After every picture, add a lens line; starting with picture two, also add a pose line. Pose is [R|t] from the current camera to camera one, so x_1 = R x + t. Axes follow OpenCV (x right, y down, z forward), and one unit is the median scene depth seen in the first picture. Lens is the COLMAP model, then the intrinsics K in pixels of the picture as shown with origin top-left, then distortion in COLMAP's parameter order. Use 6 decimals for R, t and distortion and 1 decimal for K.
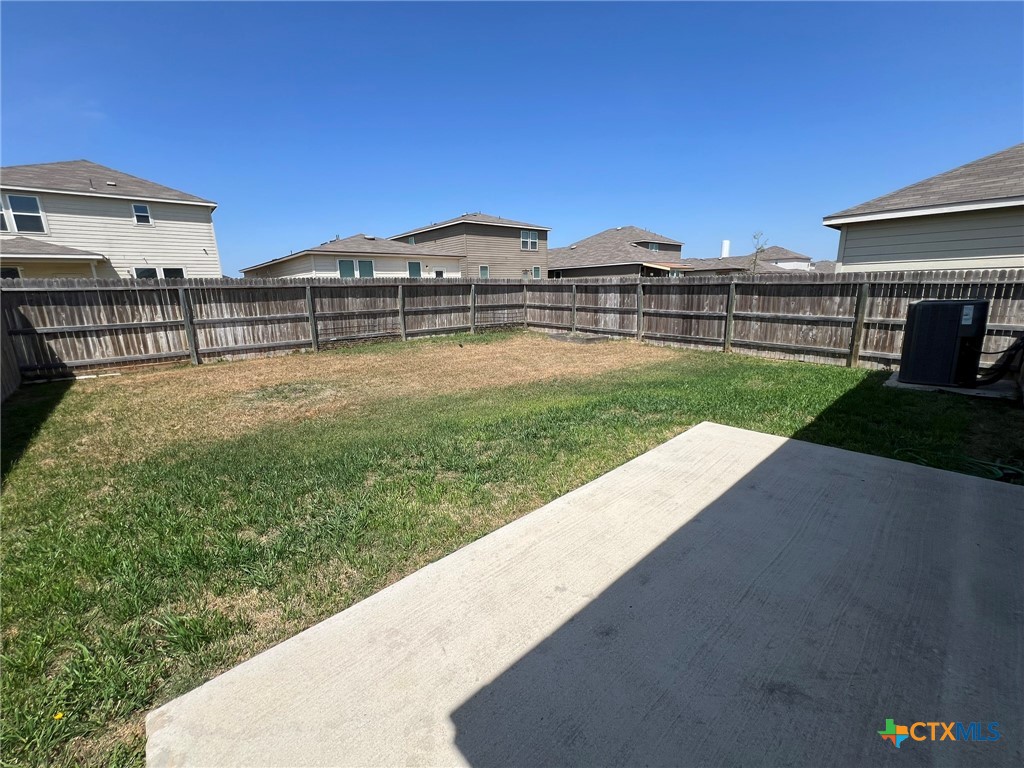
lens RADIAL K [[410.0, 0, 510.3], [0, 410.0, 381.9], [0, 0, 1]] dist [-0.001717, 0.000384]
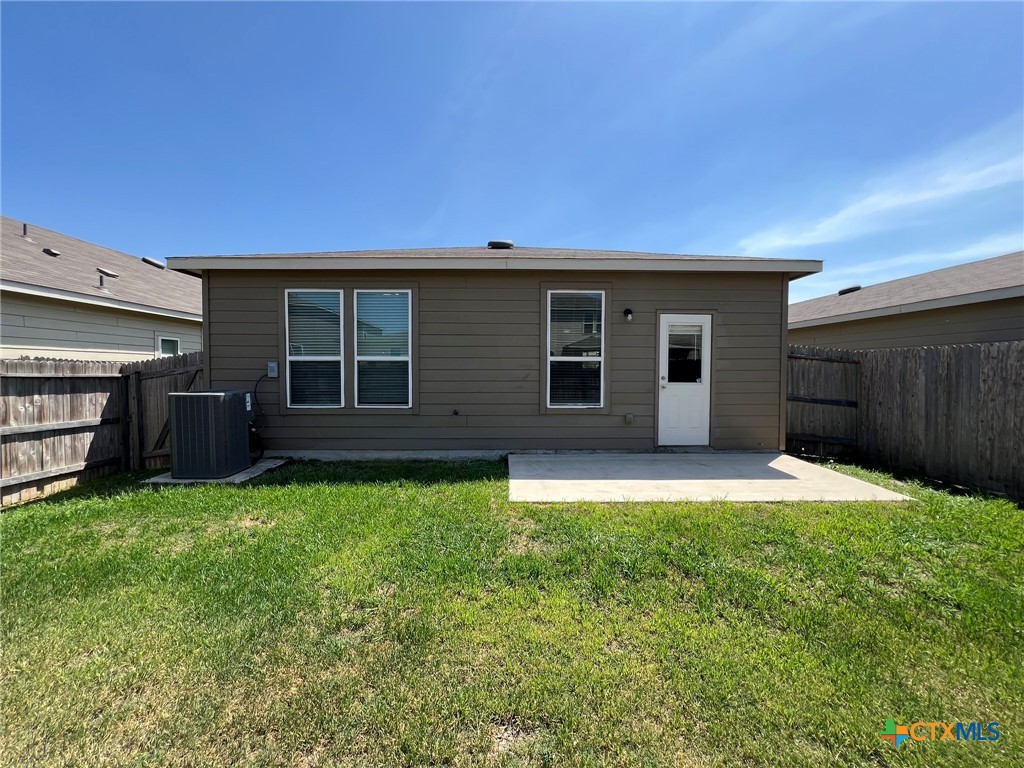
lens RADIAL K [[410.0, 0, 510.3], [0, 410.0, 381.9], [0, 0, 1]] dist [-0.001717, 0.000384]
pose [[-0.755419, -0.005552, 0.655219, -0.148207], [0.151882, 0.971246, 0.183338, -0.188668], [-0.637396, 0.238013, -0.732854, 0.801050]]
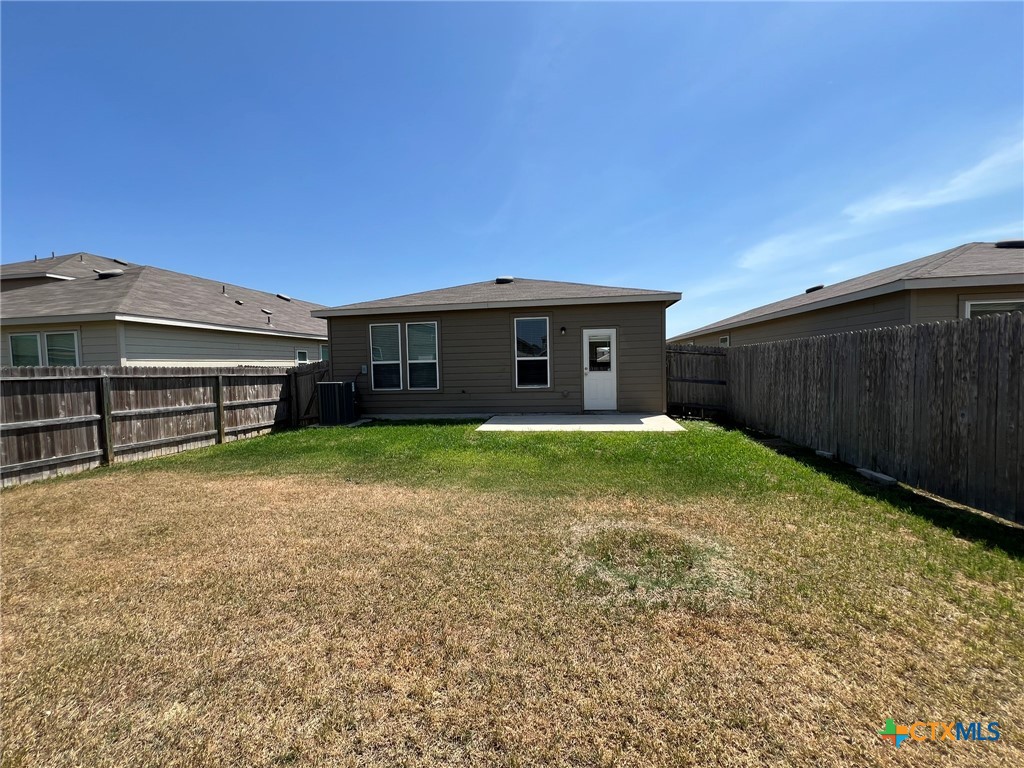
lens RADIAL K [[410.0, 0, 510.3], [0, 410.0, 381.9], [0, 0, 1]] dist [-0.001717, 0.000384]
pose [[-0.635227, -0.001201, 0.772324, -0.588242], [0.201368, 0.965153, 0.167124, -0.221405], [-0.745612, 0.261683, -0.612850, 0.969523]]
